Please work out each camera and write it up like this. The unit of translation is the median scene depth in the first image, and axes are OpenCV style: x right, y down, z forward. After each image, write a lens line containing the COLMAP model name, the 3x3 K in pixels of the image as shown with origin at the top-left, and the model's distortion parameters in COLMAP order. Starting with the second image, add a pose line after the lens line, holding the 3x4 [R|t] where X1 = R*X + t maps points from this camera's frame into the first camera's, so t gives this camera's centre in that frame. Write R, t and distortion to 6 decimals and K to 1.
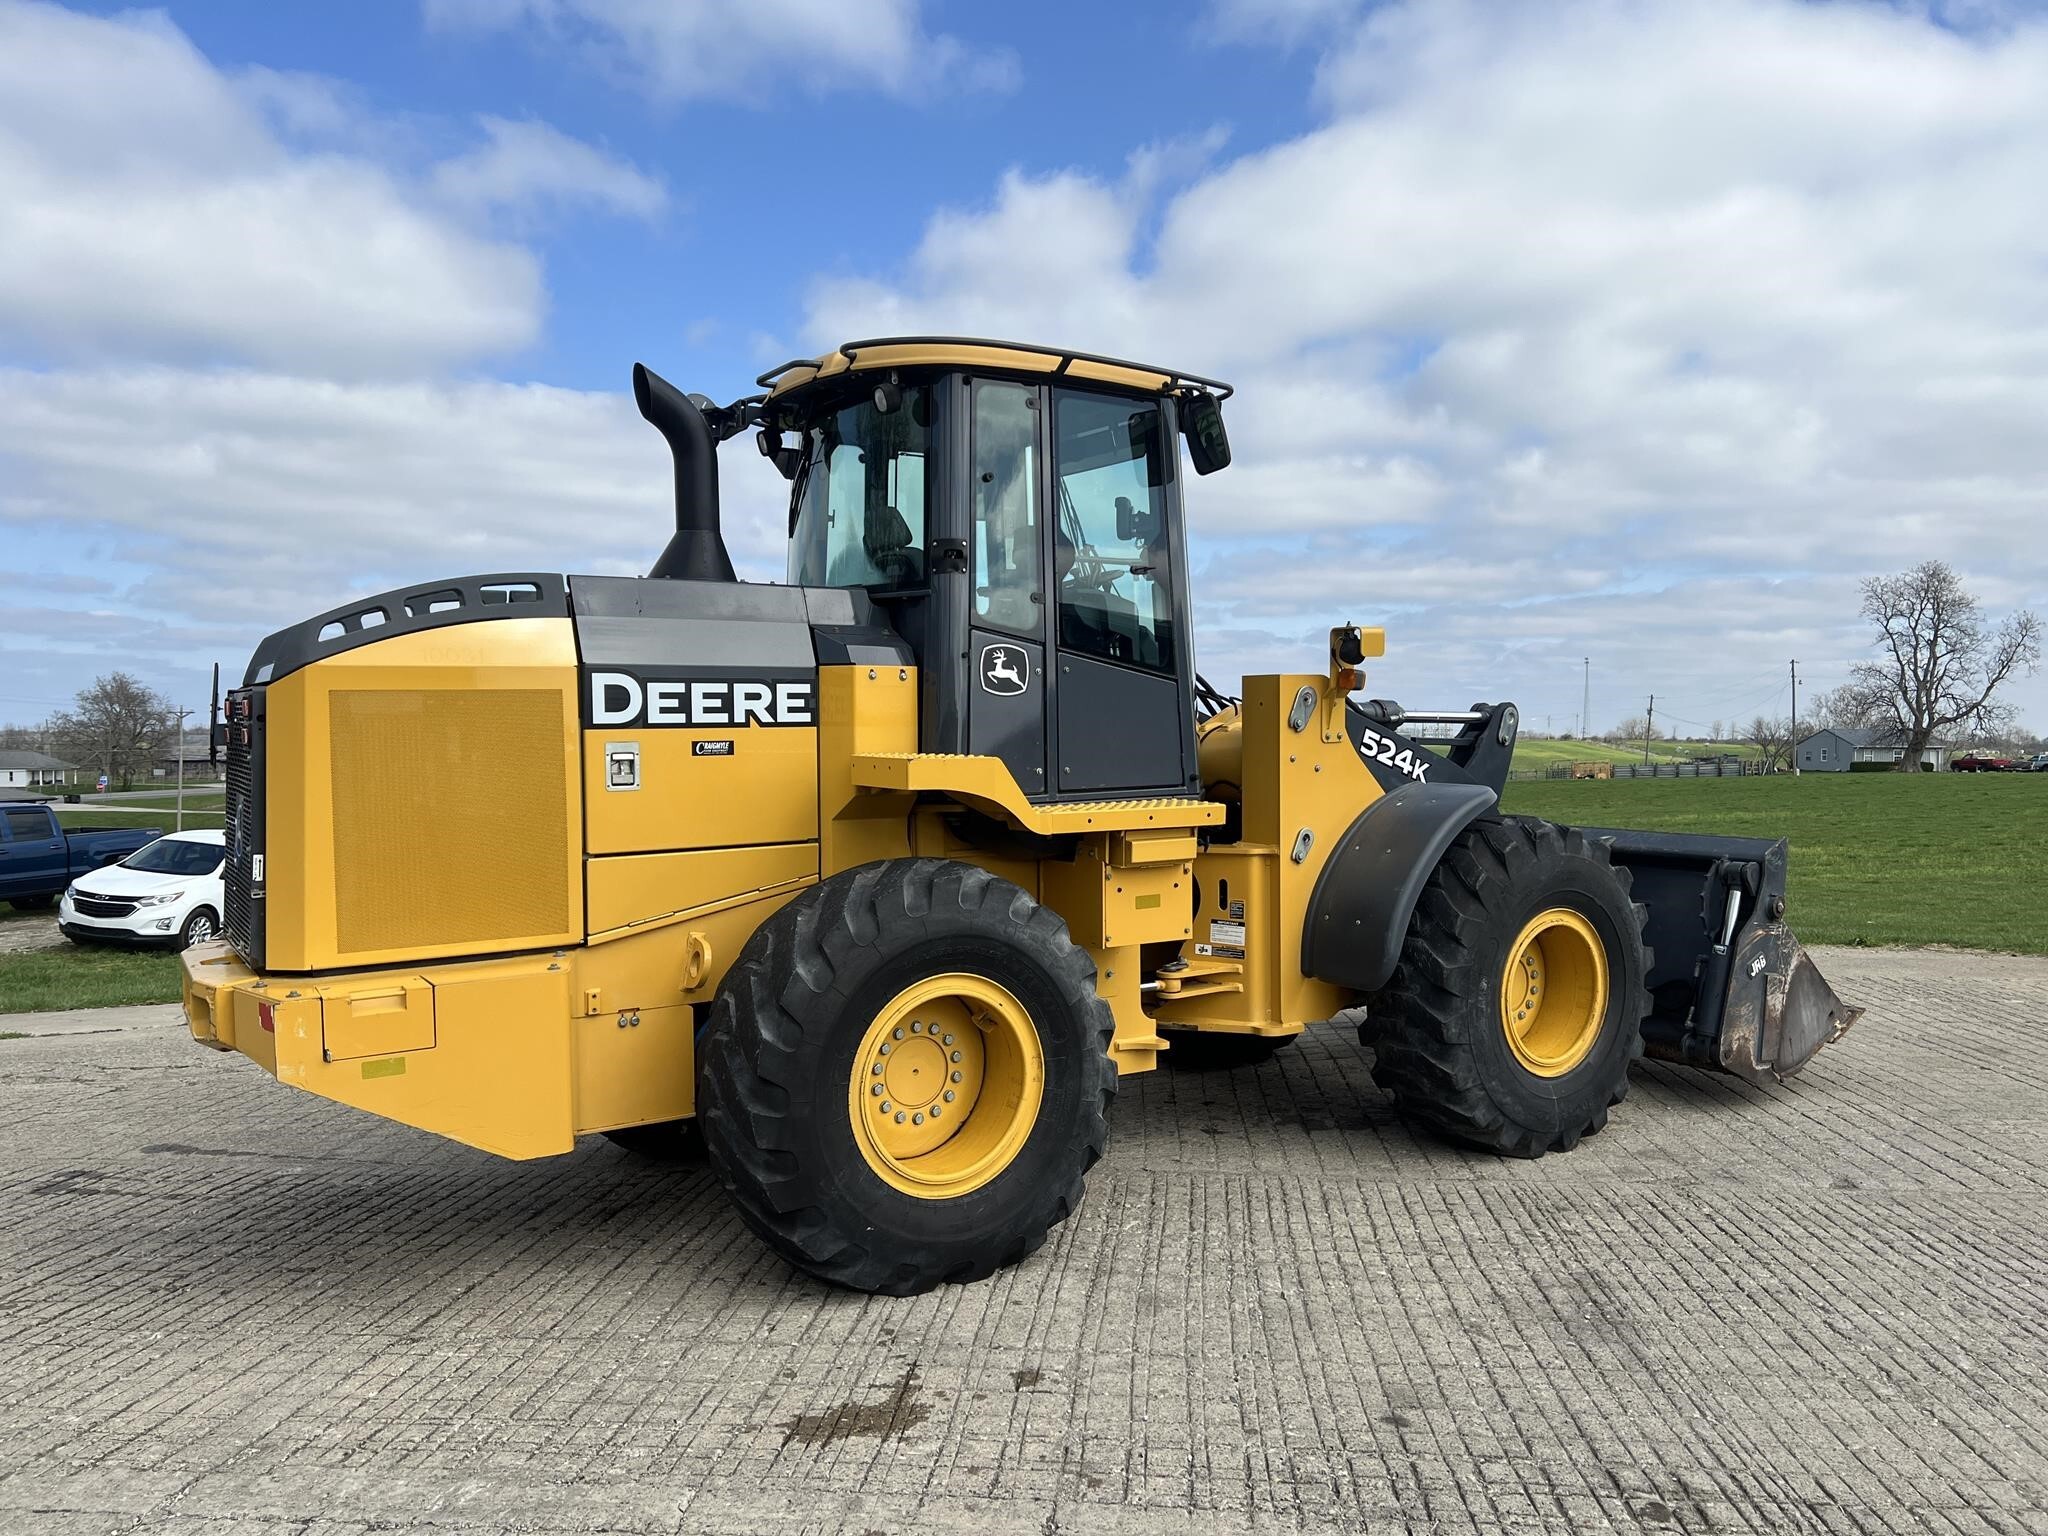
lens RADIAL K [[1535.3, 0, 1025.4], [0, 1535.3, 784.5], [0, 0, 1]] dist [0.037058, -0.035780]
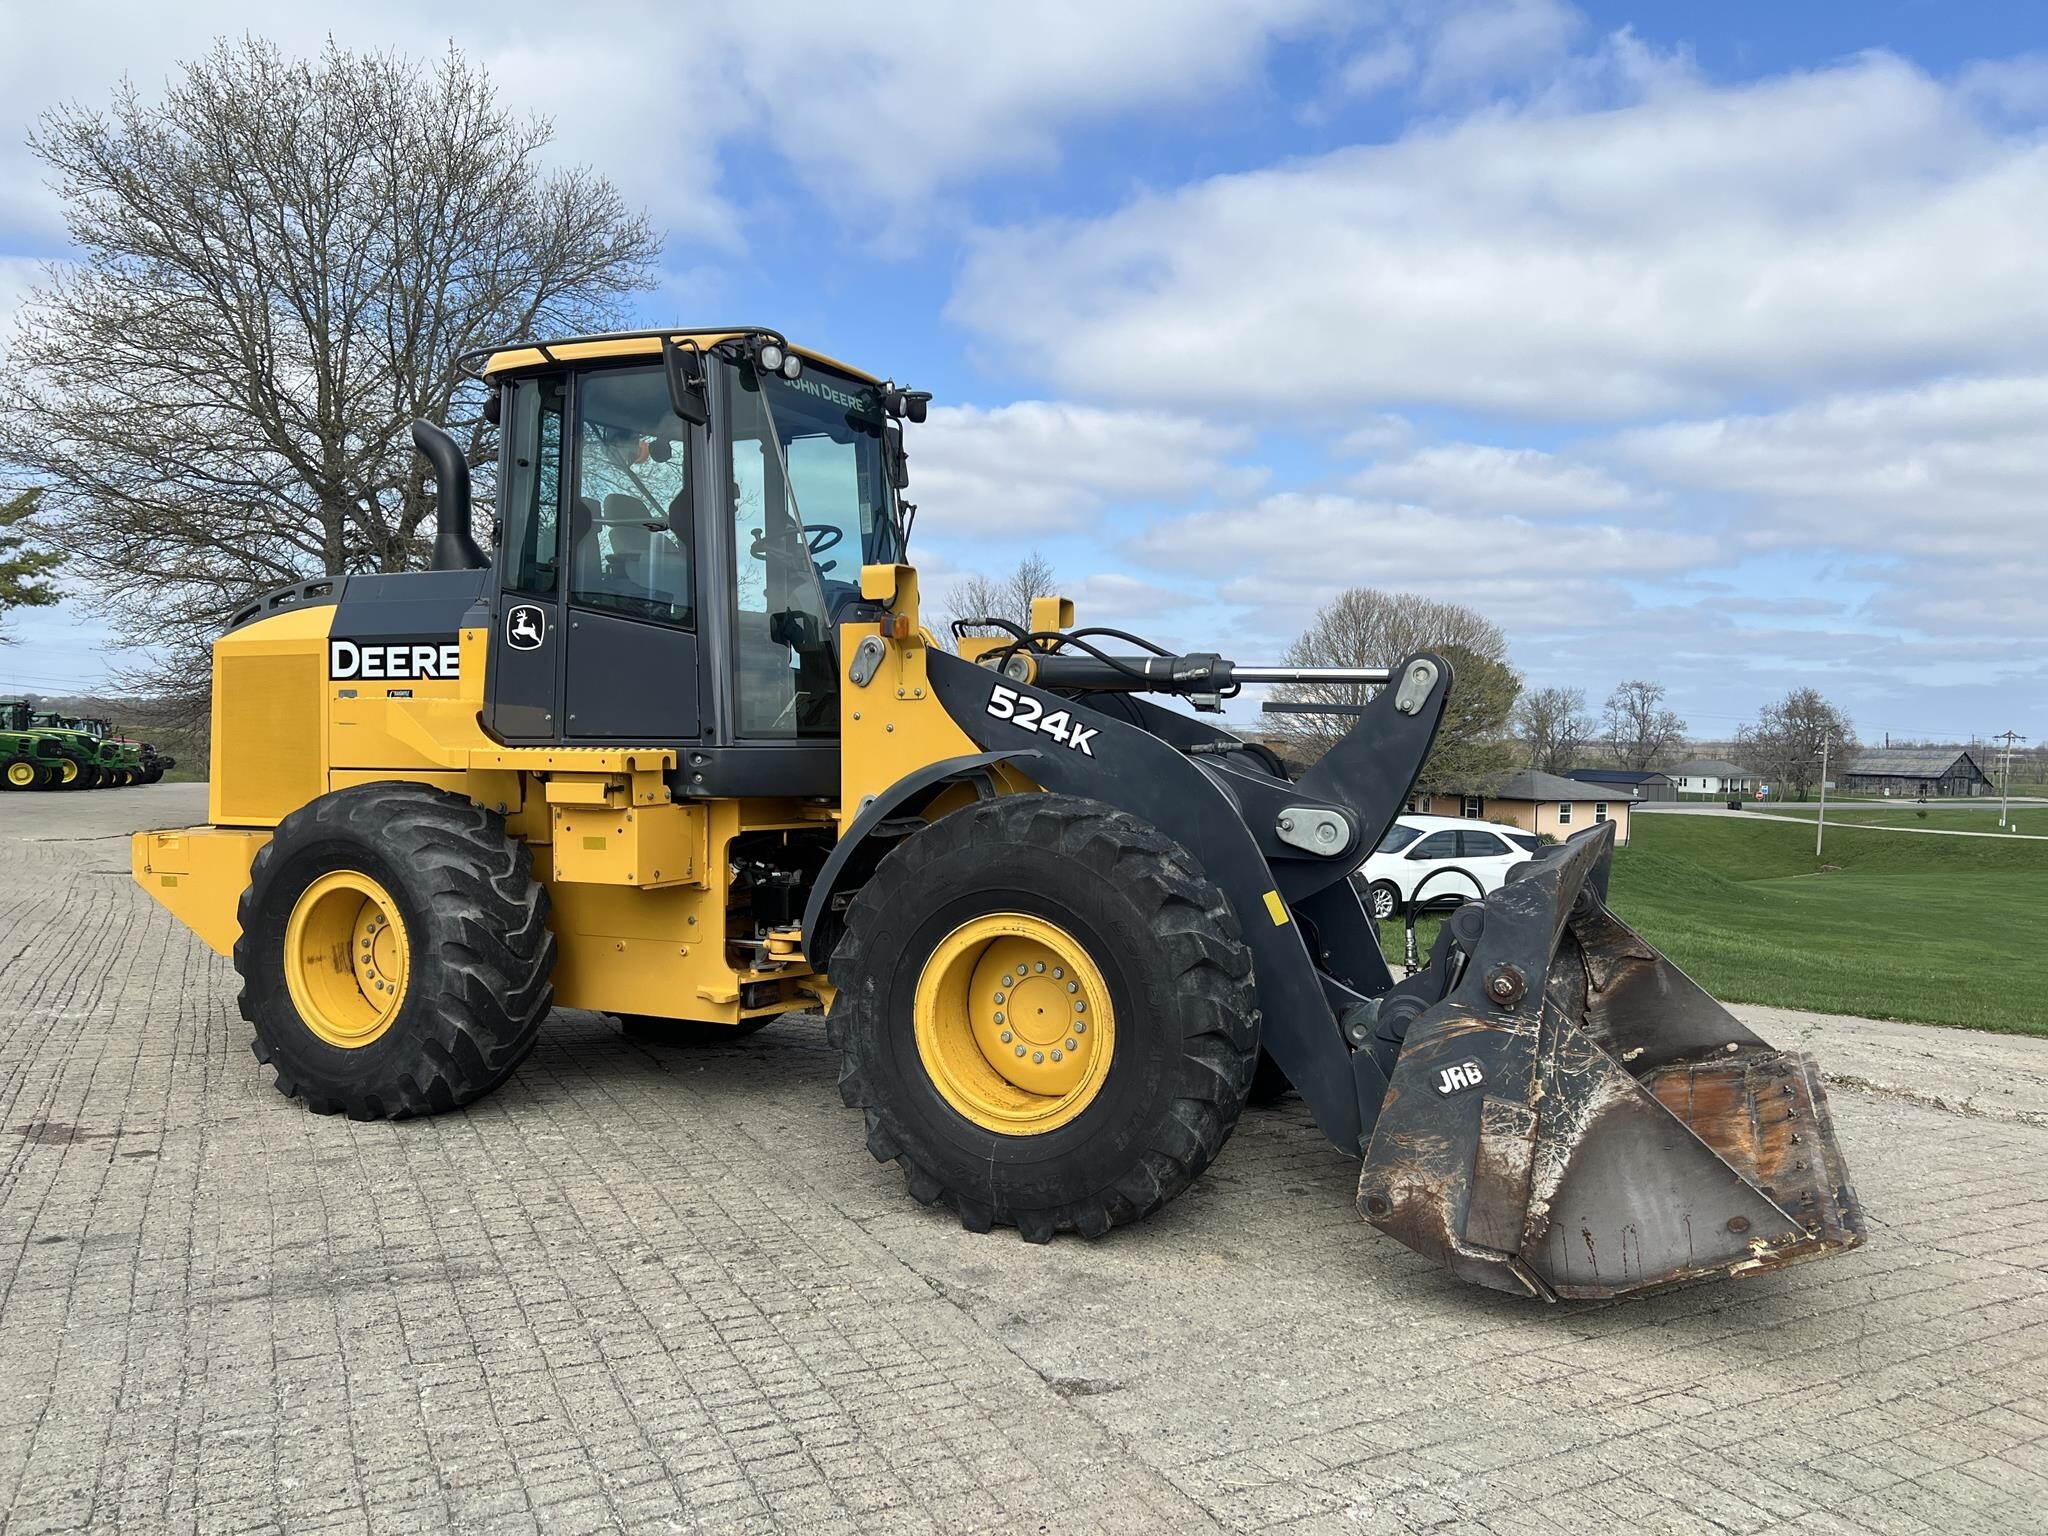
lens RADIAL K [[1516.6, 0, 1021.5], [0, 1516.6, 757.4], [0, 0, 1]] dist [0.057791, -0.064658]
pose [[0.523106, 0.025752, -0.851878, 1.100538], [-0.049618, 0.998768, -0.000275, 0.003341], [0.850822, 0.042412, 0.523740, 0.677404]]
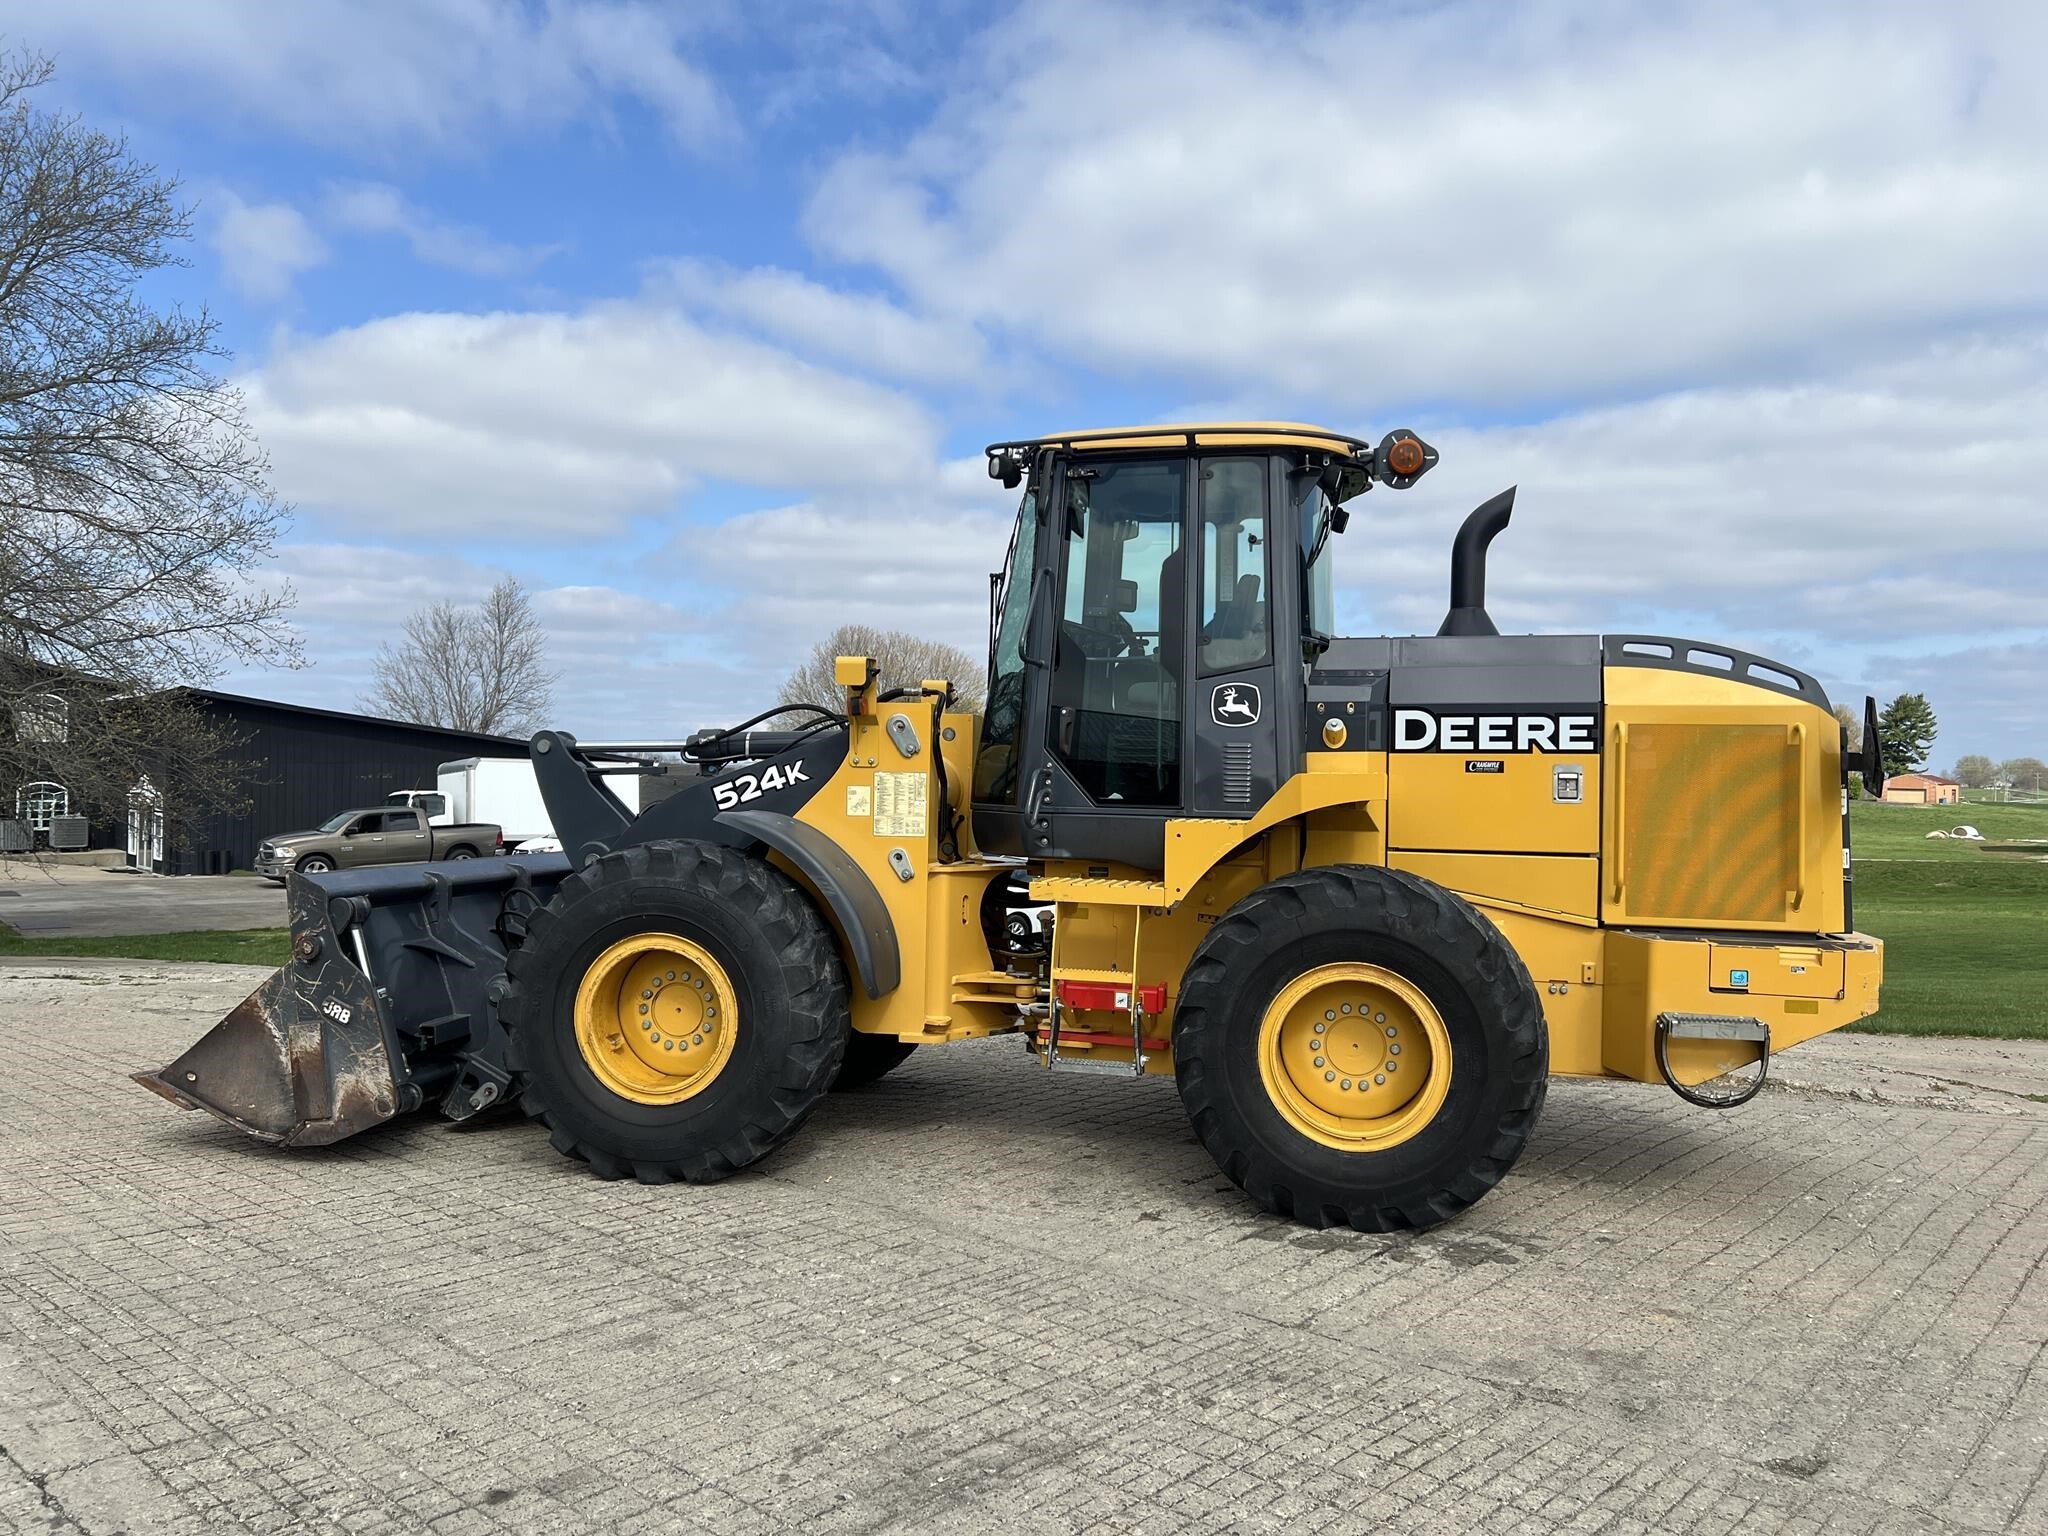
lens RADIAL K [[1523.7, 0, 1019.0], [0, 1523.7, 781.3], [0, 0, 1]] dist [0.062801, -0.067503]
pose [[0.788885, 0.010973, -0.614443, 0.702271], [-0.029332, 0.999373, -0.019812, -0.000941], [0.613840, 0.033652, 0.788713, 0.309707]]
